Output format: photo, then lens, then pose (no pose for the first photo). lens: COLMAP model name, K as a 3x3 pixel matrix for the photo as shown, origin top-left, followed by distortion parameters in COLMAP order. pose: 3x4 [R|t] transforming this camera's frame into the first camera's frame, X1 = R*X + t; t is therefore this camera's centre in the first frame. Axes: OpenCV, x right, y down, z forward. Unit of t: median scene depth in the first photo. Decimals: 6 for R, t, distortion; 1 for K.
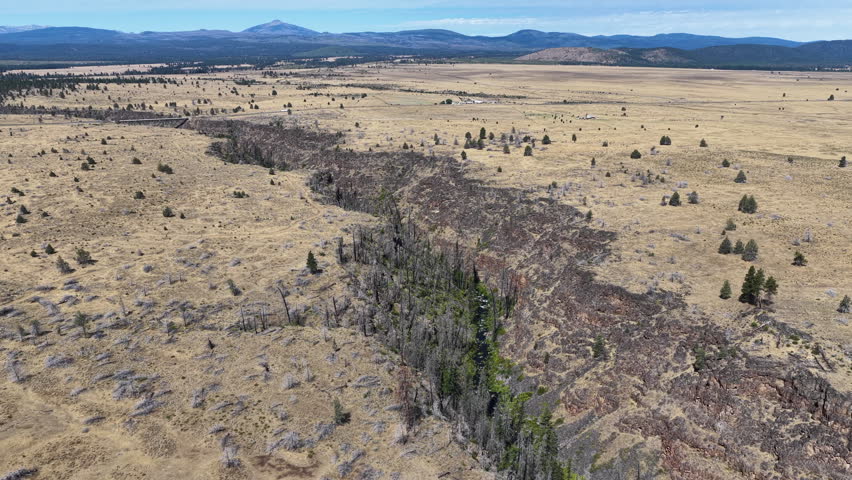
lens RADIAL K [[727.2, 0, 426.0], [0, 727.2, 240.0], [0, 0, 1]] dist [-0.012917, 0.045961]
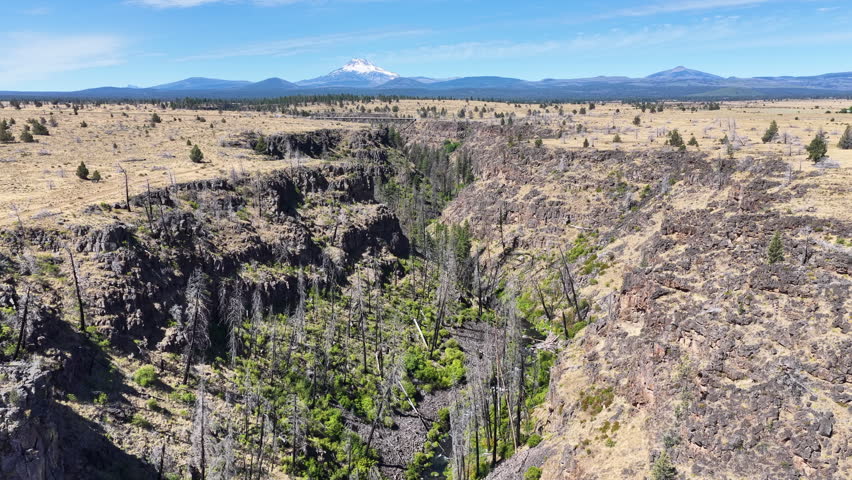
lens RADIAL K [[727.2, 0, 426.0], [0, 727.2, 240.0], [0, 0, 1]] dist [-0.012917, 0.045961]
pose [[0.863393, 0.092457, -0.495988, 0.039772], [-0.124814, 0.991650, -0.032418, -0.028317], [0.488849, 0.089896, 0.867724, 0.391249]]
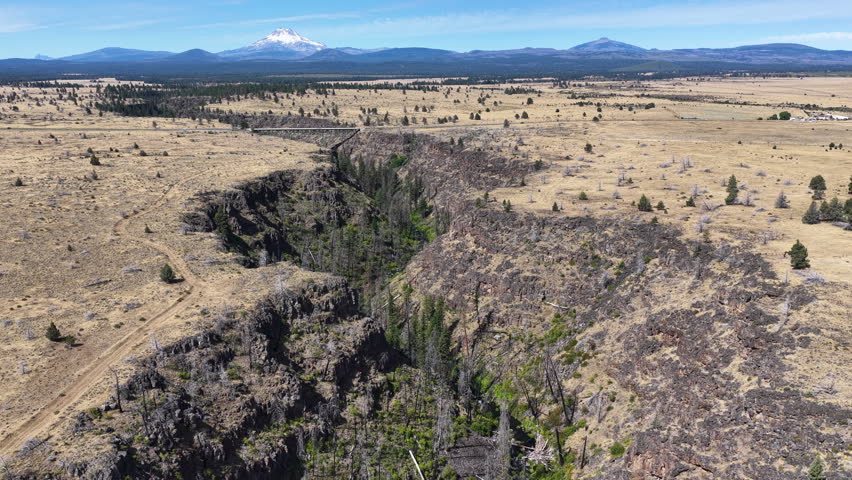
lens RADIAL K [[727.2, 0, 426.0], [0, 727.2, 240.0], [0, 0, 1]] dist [-0.012917, 0.045961]
pose [[0.908180, 0.091506, -0.408455, 0.020030], [-0.101928, 0.994785, -0.003771, -0.064137], [0.405980, 0.045058, 0.912771, 0.388009]]
